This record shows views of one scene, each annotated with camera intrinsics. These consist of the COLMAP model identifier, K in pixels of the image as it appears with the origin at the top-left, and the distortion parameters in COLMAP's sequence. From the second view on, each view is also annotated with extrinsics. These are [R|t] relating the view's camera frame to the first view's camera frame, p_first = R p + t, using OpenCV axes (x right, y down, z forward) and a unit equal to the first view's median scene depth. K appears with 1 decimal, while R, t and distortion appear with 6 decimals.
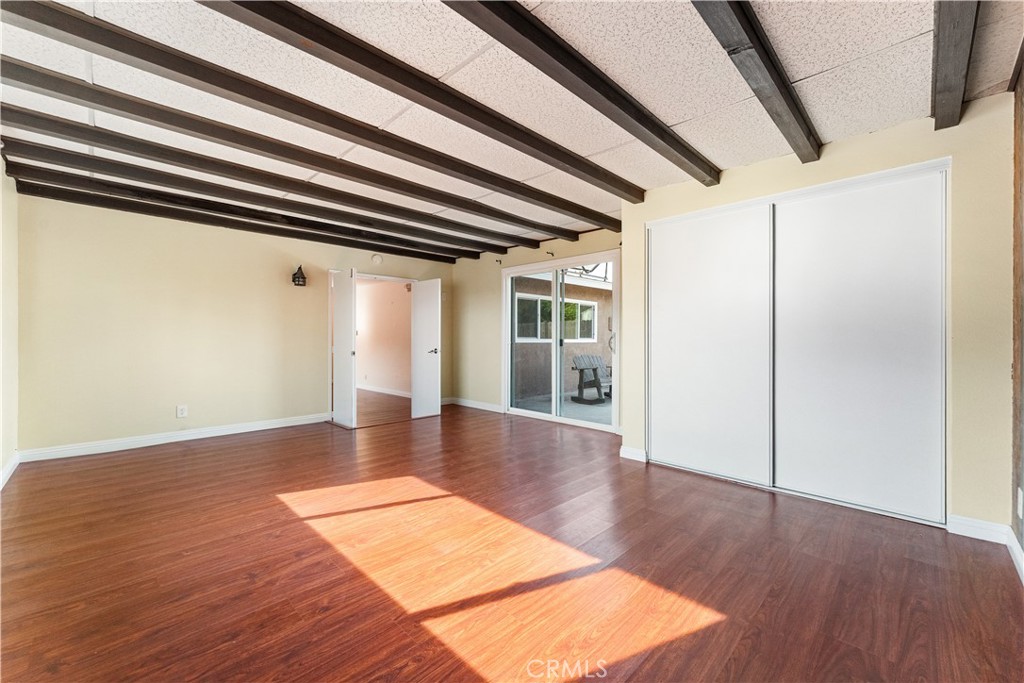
lens RADIAL K [[412.1, 0, 509.2], [0, 412.1, 341.4], [0, 0, 1]] dist [-0.000040, 0.000090]
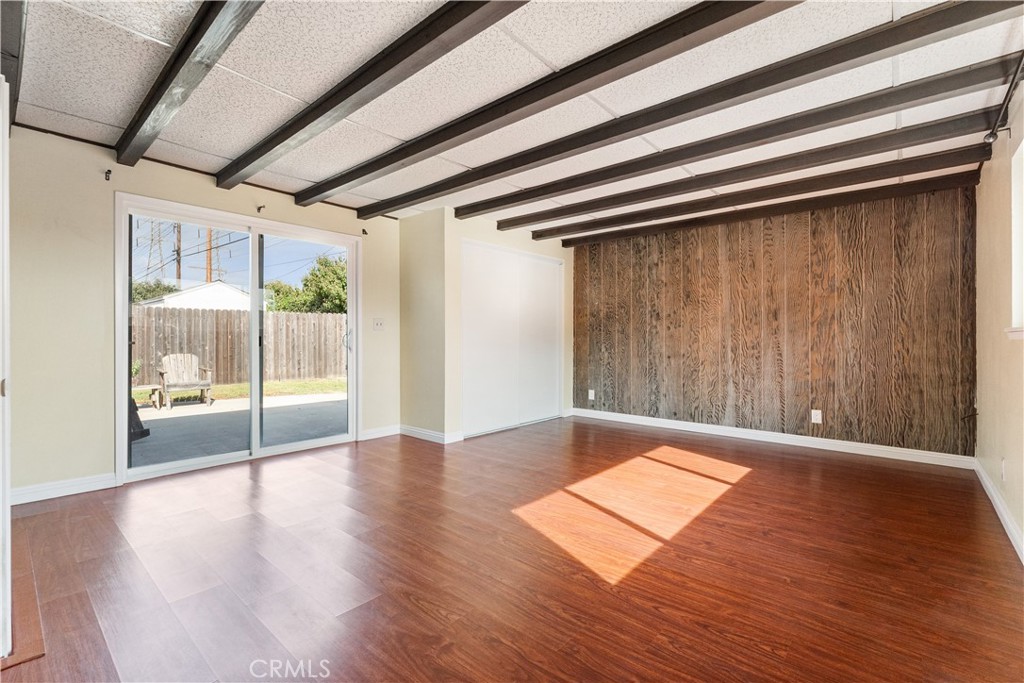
lens RADIAL K [[450.1, 0, 512.0], [0, 450.1, 341.5], [0, 0, 1]] dist [-0.000388, -0.000201]
pose [[-0.068992, -0.010385, 0.997563, -1.614279], [0.001084, 0.999944, 0.010485, -0.006546], [-0.997617, 0.001805, -0.068977, 1.570588]]
